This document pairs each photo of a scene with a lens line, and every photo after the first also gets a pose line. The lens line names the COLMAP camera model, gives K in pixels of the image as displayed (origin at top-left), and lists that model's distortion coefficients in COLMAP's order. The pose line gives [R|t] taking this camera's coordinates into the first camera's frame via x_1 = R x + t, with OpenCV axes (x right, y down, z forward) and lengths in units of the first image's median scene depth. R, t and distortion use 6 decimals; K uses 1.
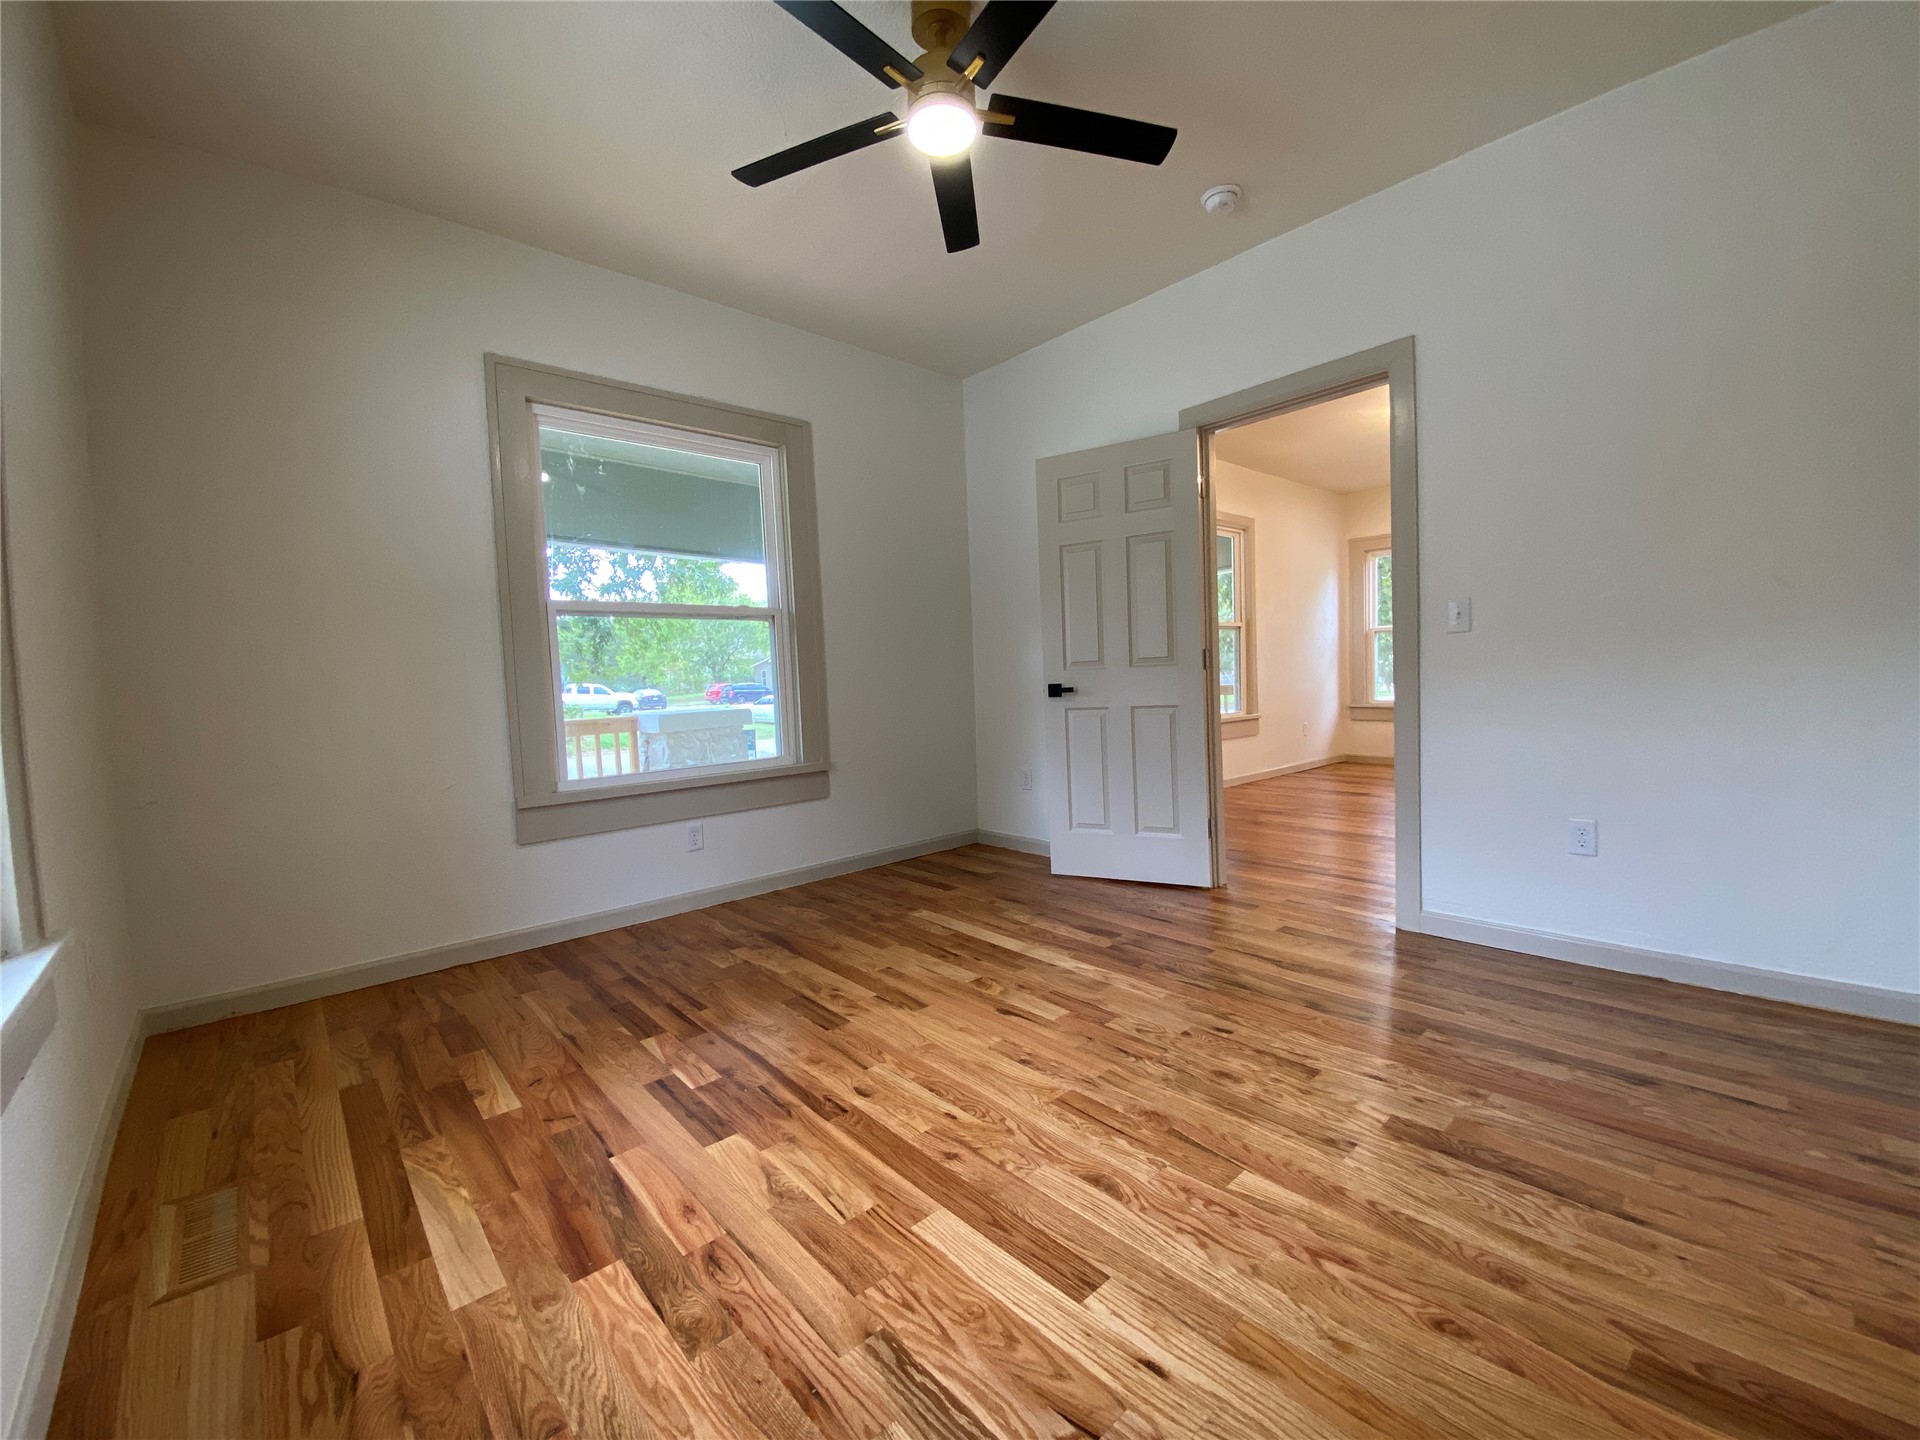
lens RADIAL K [[784.2, 0, 974.0], [0, 784.2, 731.2], [0, 0, 1]] dist [0.016555, -0.012909]
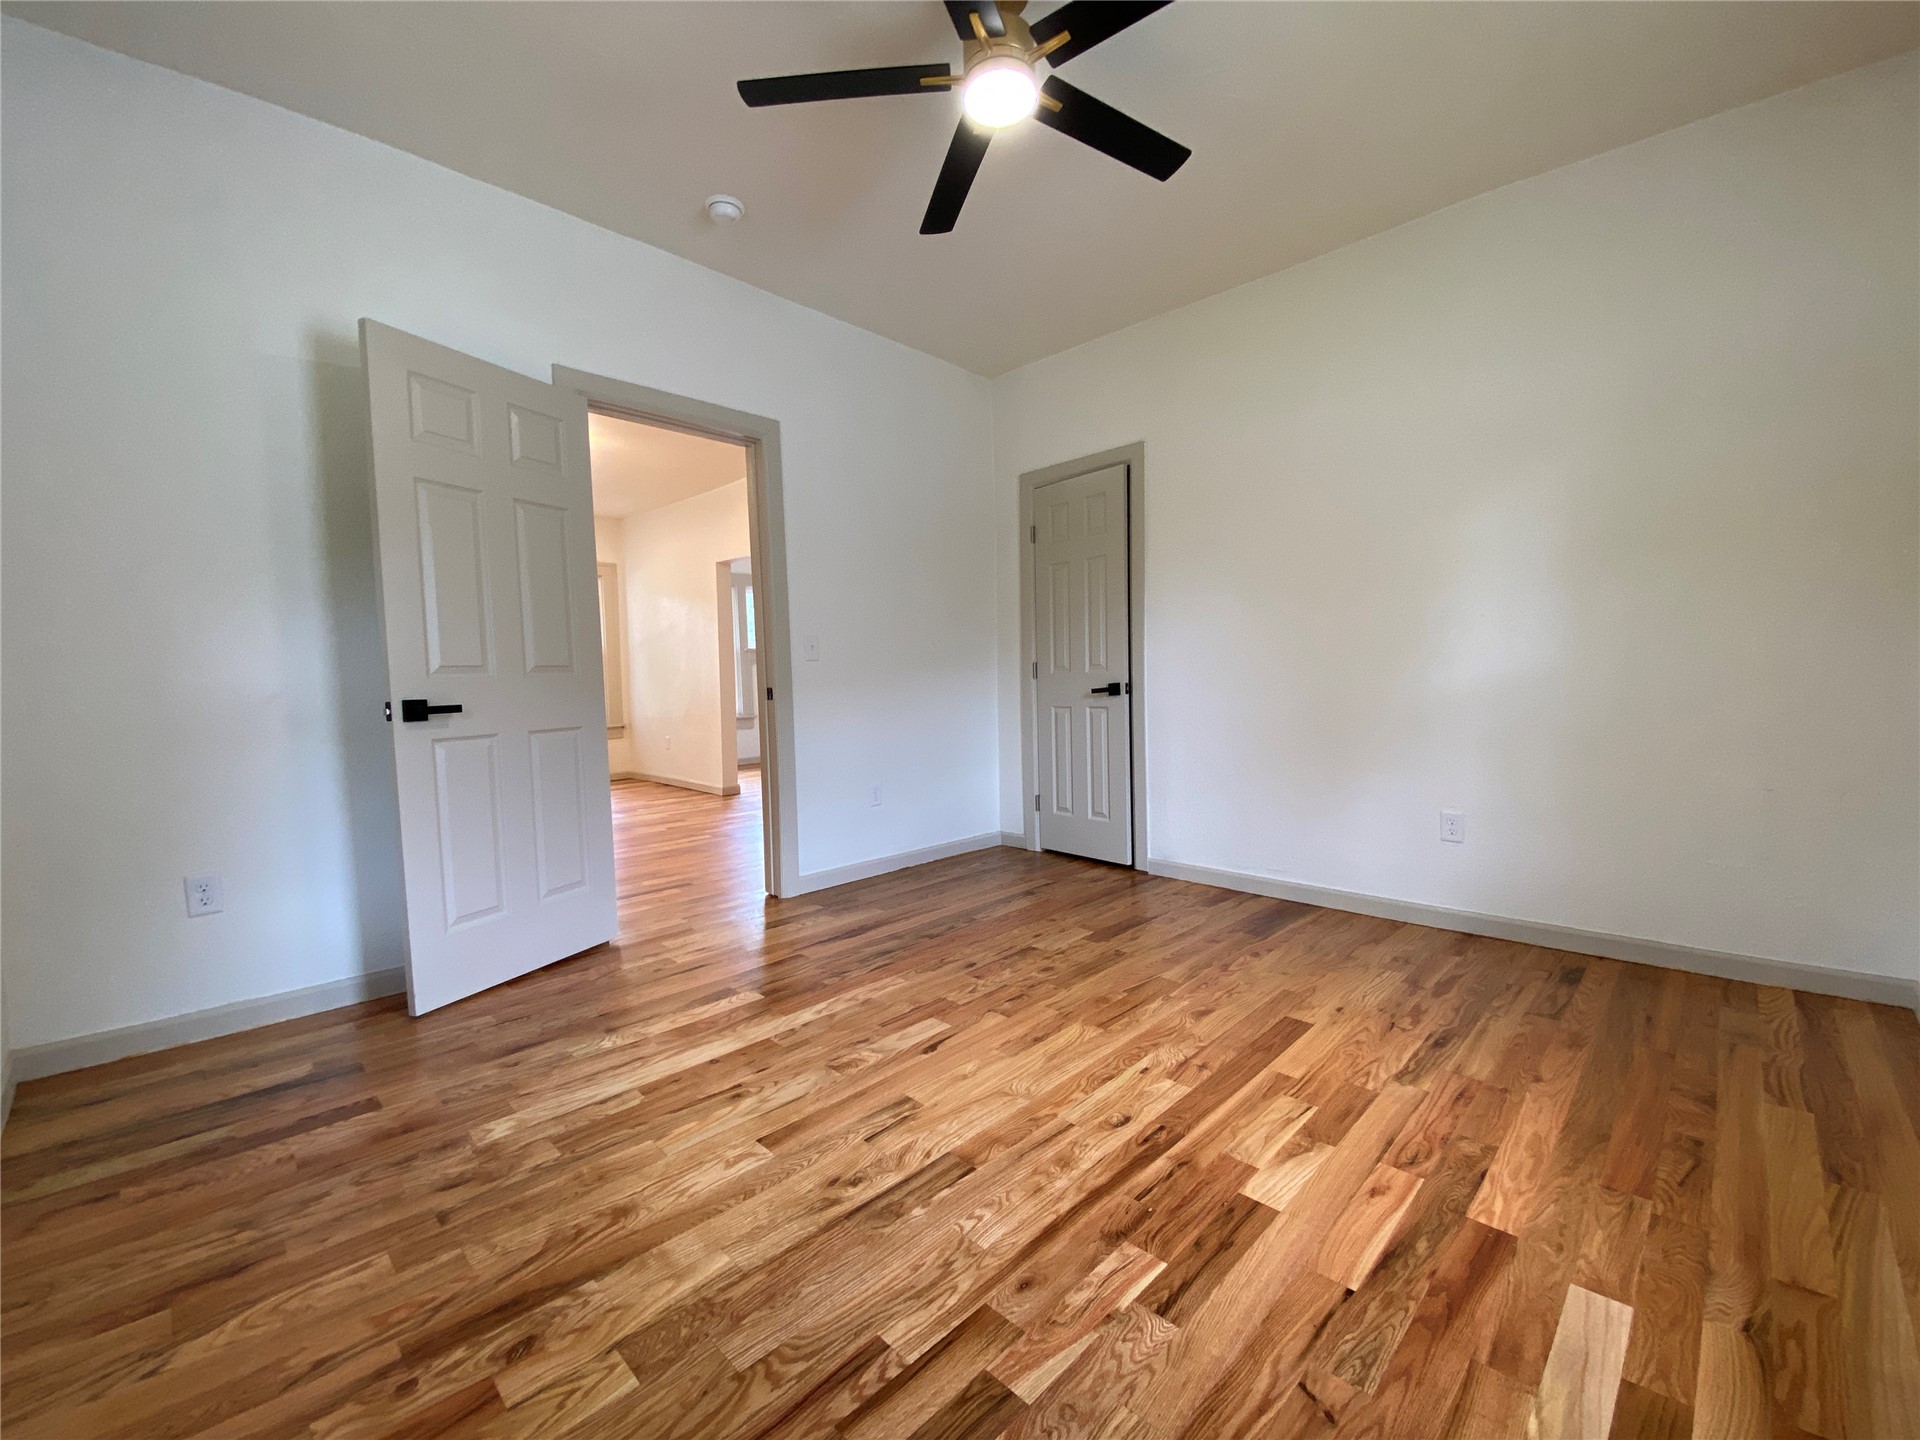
lens RADIAL K [[784.2, 0, 954.9], [0, 784.2, 714.0], [0, 0, 1]] dist [0.016555, -0.012909]
pose [[-0.044292, -0.013840, 0.998923, -1.010122], [0.089791, 0.995802, 0.017778, -0.042900], [-0.994975, 0.090482, -0.042864, 1.158775]]
